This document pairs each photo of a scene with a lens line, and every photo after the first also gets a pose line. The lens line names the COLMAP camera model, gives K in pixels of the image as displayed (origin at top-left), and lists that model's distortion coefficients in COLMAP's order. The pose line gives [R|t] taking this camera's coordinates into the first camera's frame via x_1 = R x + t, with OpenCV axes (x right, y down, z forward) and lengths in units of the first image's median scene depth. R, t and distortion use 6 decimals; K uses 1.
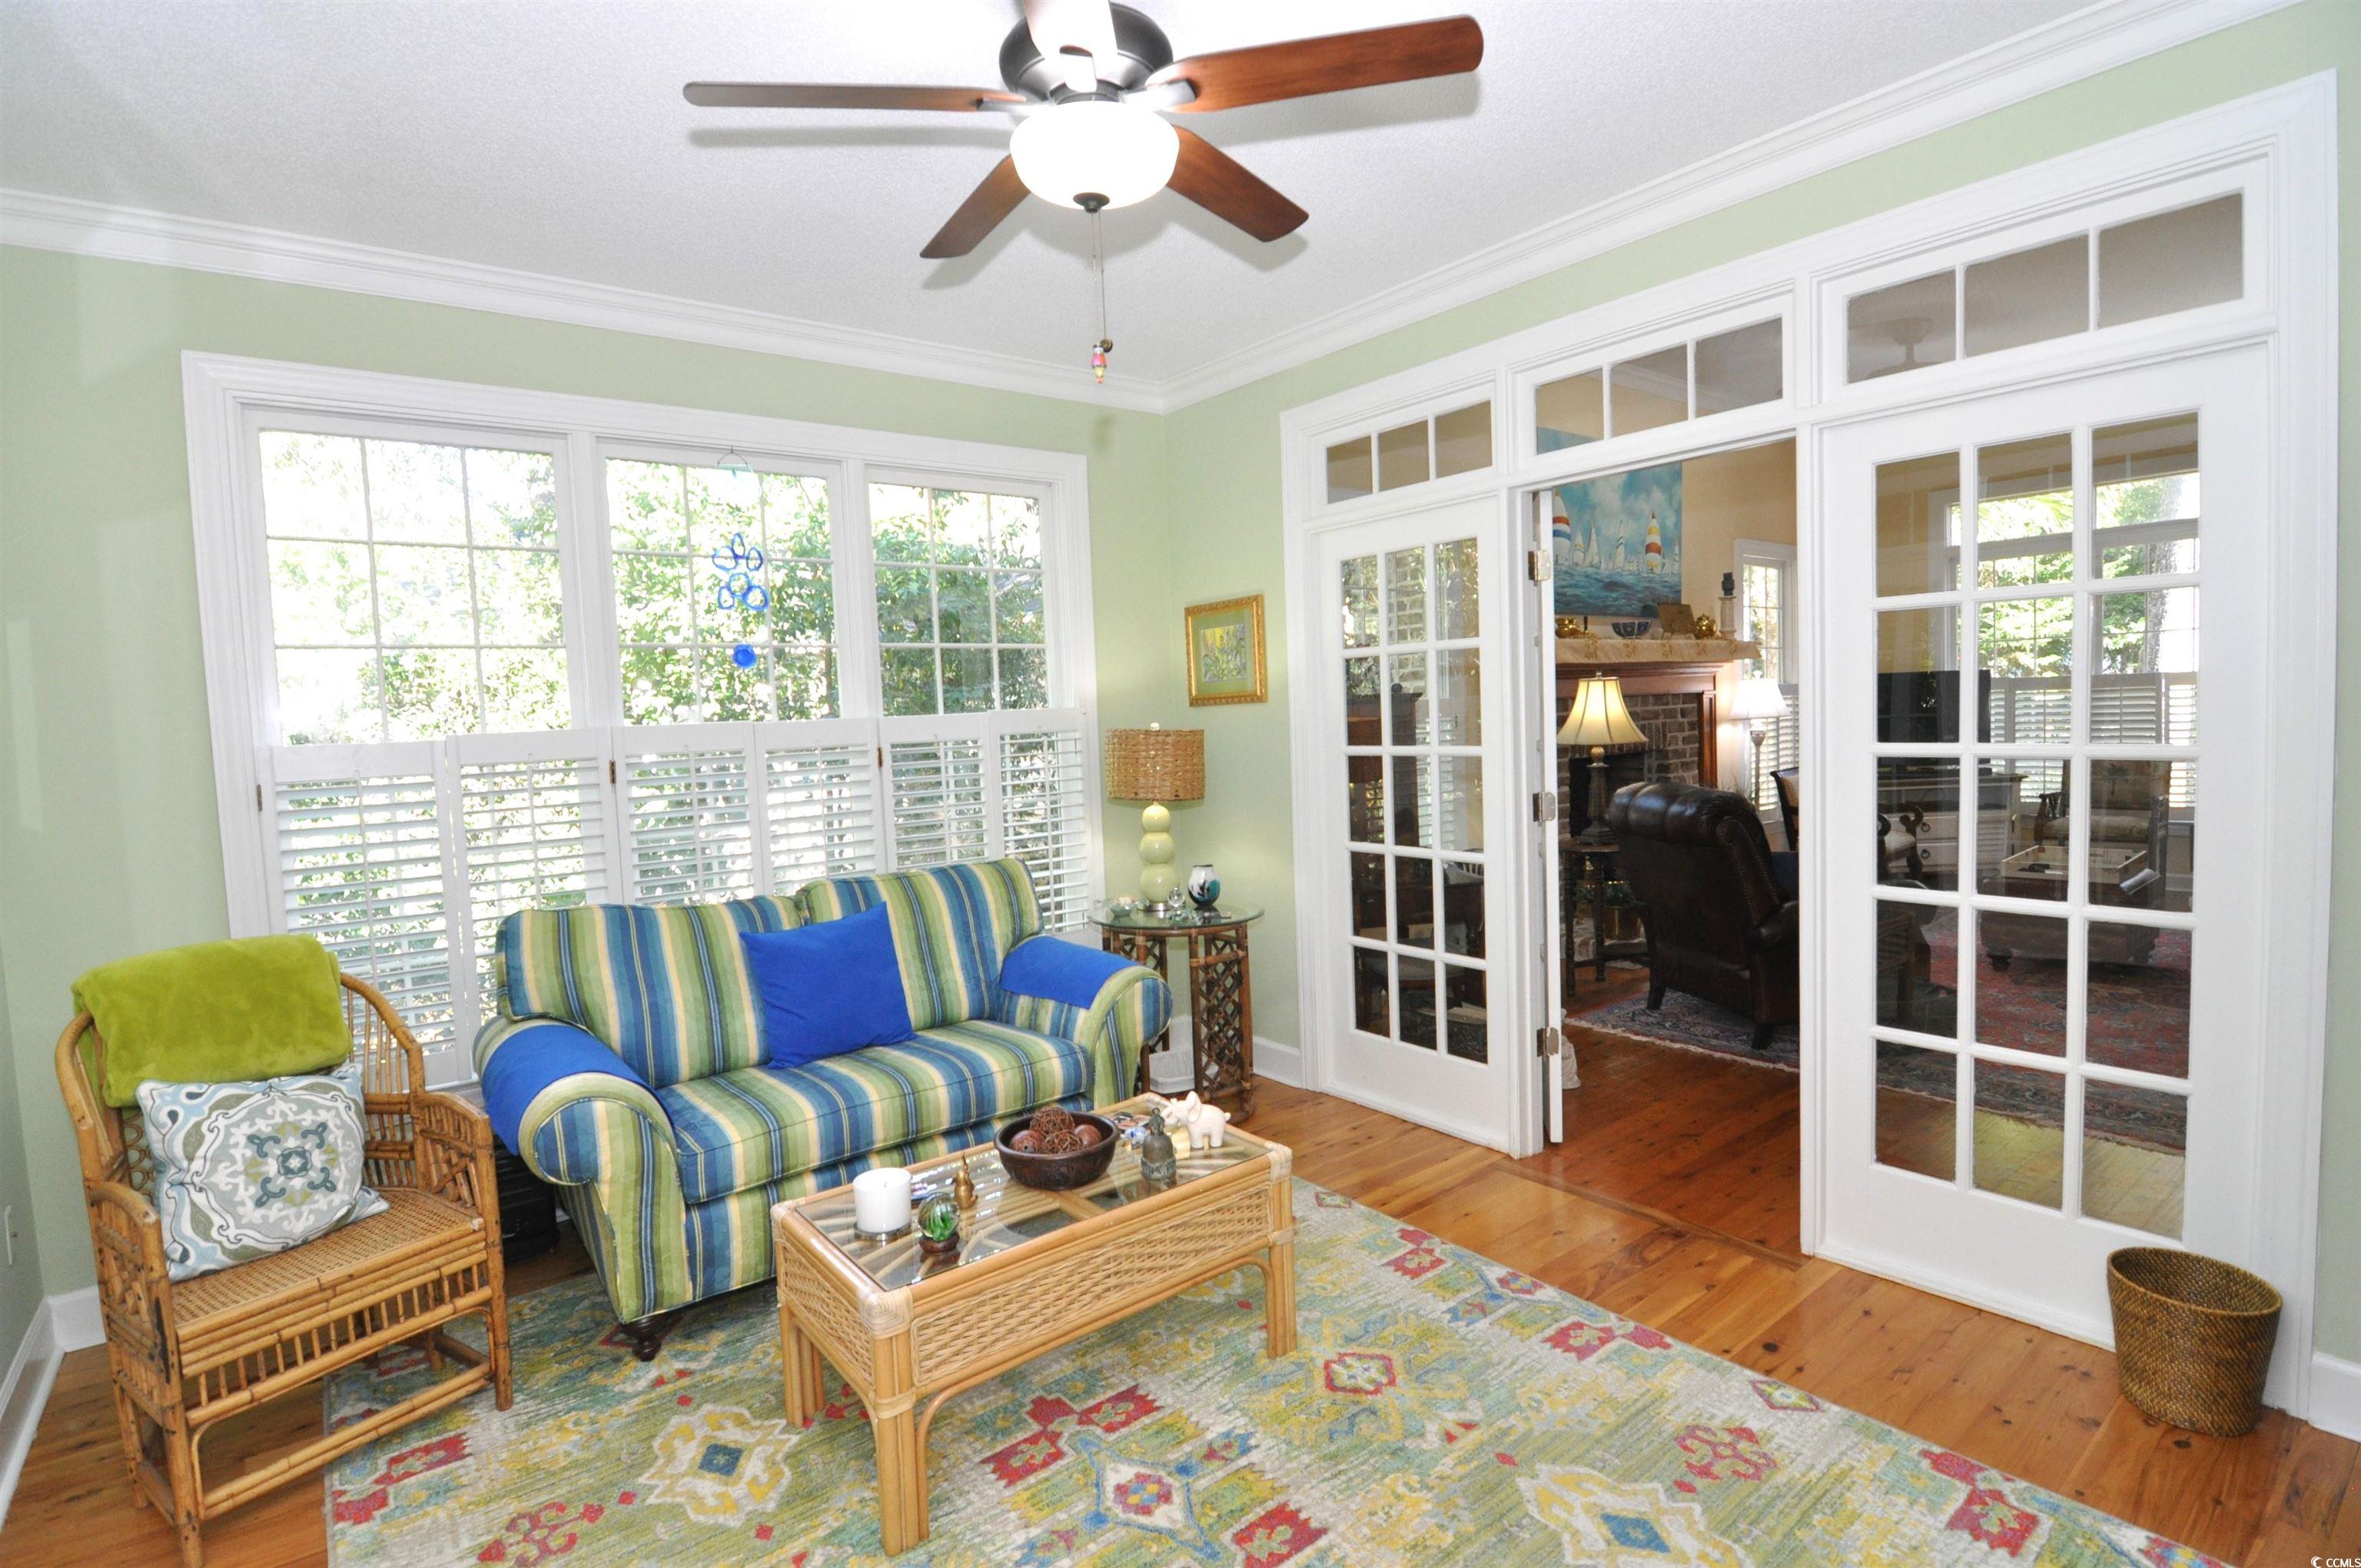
lens RADIAL K [[1132.1, 0, 1157.0], [0, 1132.1, 783.6], [0, 0, 1]] dist [0.001829, -0.015478]
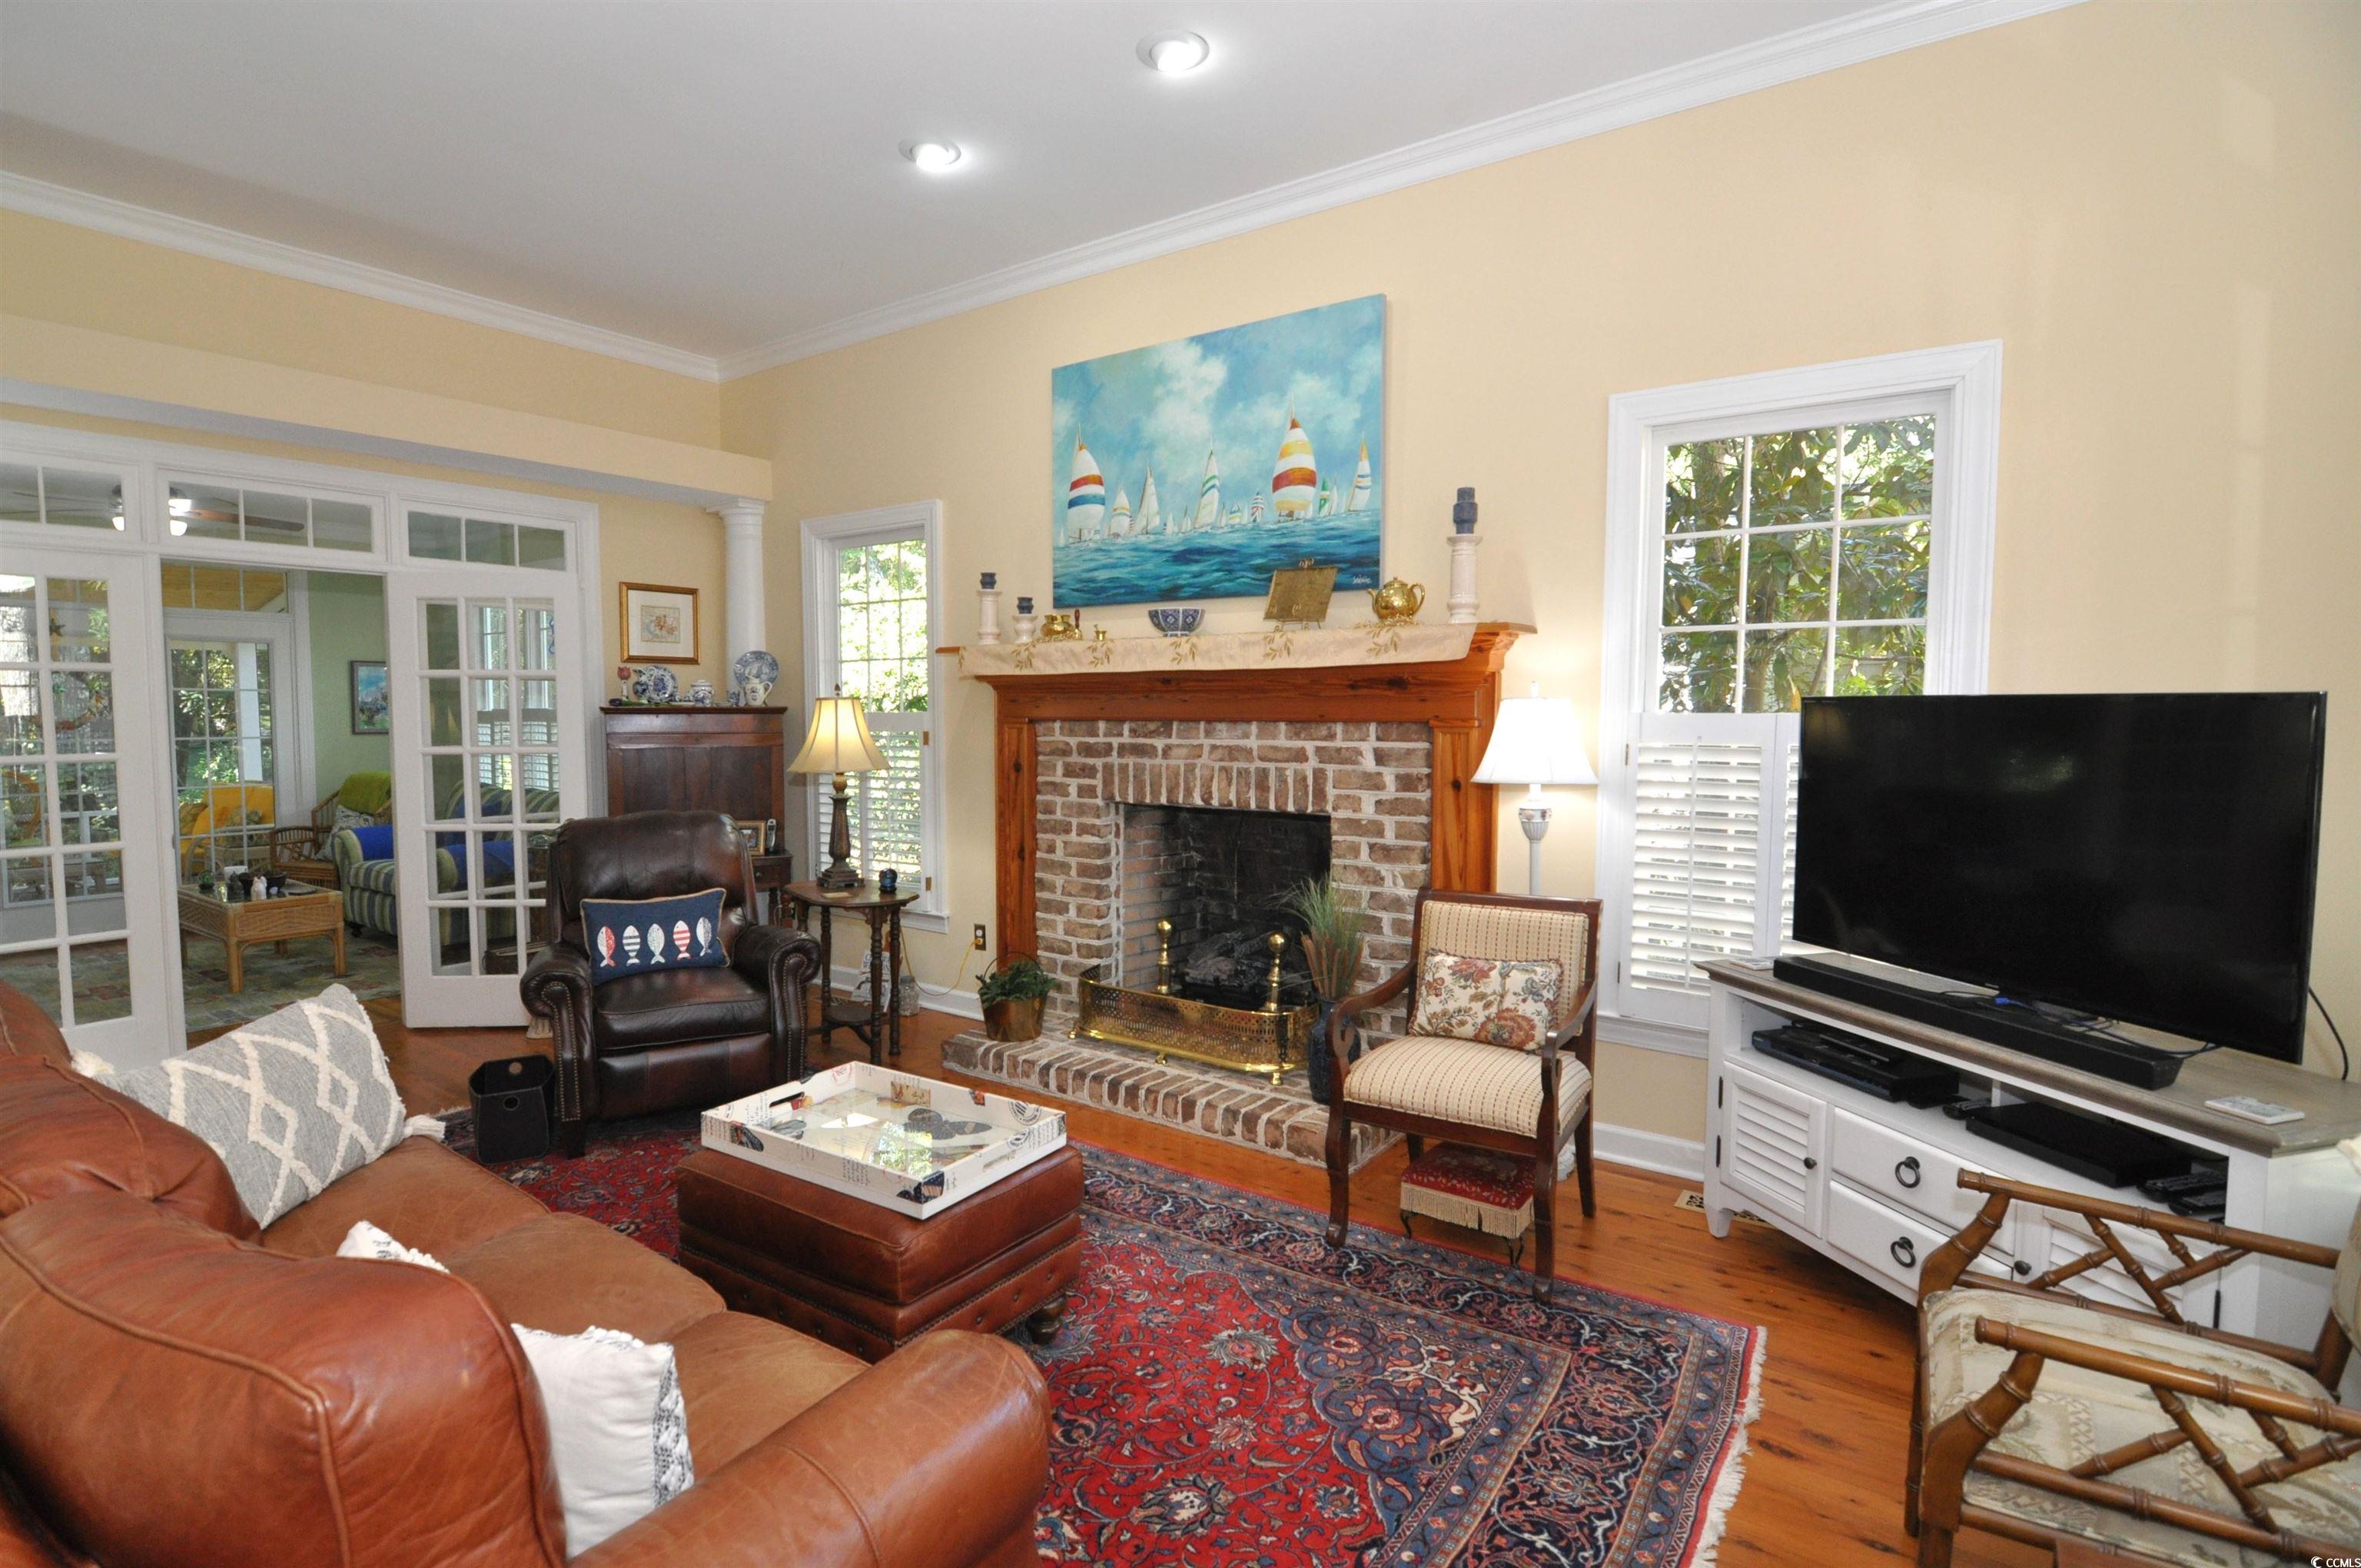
lens RADIAL K [[1132.1, 0, 1157.0], [0, 1132.1, 783.6], [0, 0, 1]] dist [0.001829, -0.015478]
pose [[0.286175, 0.100071, -0.952937, 1.000273], [-0.077636, 0.993683, 0.081035, -0.088843], [0.955027, 0.050792, 0.292137, 0.755775]]
